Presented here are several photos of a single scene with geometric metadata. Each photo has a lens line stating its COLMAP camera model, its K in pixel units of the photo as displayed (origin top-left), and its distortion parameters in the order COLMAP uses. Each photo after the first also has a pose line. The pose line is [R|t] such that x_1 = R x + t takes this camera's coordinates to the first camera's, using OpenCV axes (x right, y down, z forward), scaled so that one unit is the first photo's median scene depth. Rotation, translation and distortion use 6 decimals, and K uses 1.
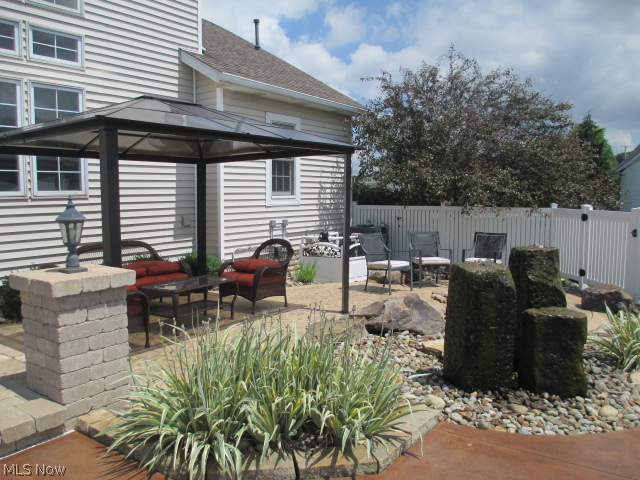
lens RADIAL K [[526.6, 0, 320.0], [0, 526.6, 240.0], [0, 0, 1]] dist [-0.089423, 0.053556]
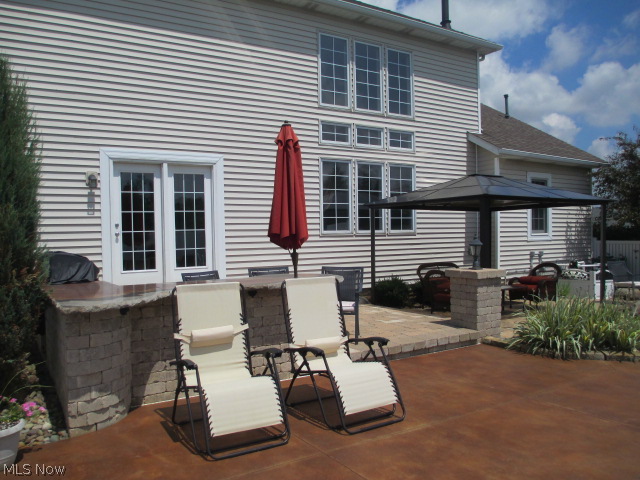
lens RADIAL K [[526.6, 0, 320.0], [0, 526.6, 240.0], [0, 0, 1]] dist [-0.089423, 0.053556]
pose [[0.928897, -0.002358, -0.370330, -0.115087], [-0.025022, 0.997295, -0.069113, 0.042455], [0.369492, 0.073466, 0.926325, -0.473117]]
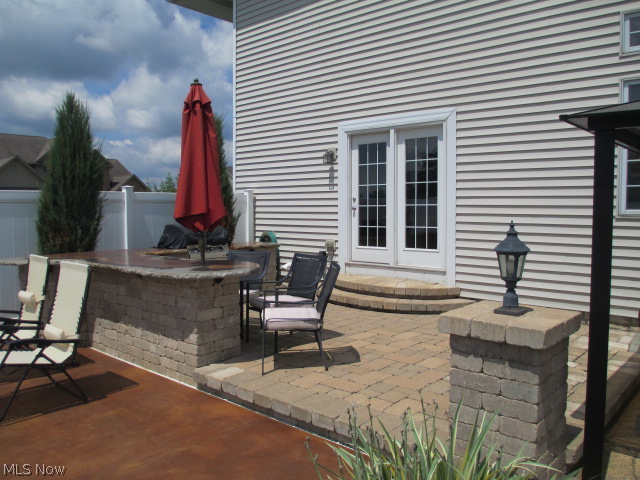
lens RADIAL K [[526.6, 0, 320.0], [0, 526.6, 240.0], [0, 0, 1]] dist [-0.089423, 0.053556]
pose [[-0.090439, 0.069029, -0.993507, 0.147156], [-0.089969, 0.992950, 0.077180, -0.036650], [0.991830, 0.096364, -0.083591, 0.304479]]
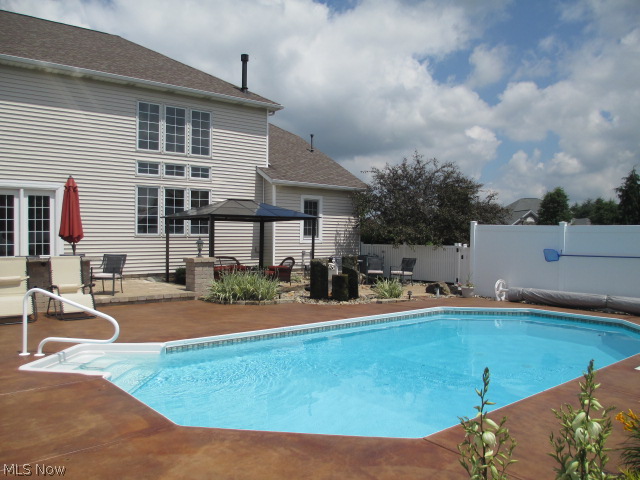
lens RADIAL K [[520.3, 0, 318.7], [0, 520.3, 236.3], [0, 0, 1]] dist [-0.065903, 0.004157]
pose [[0.968446, 0.008236, -0.249086, 0.484755], [-0.030756, 0.995764, -0.086655, 0.081226], [0.247317, 0.091581, 0.964597, -0.906935]]
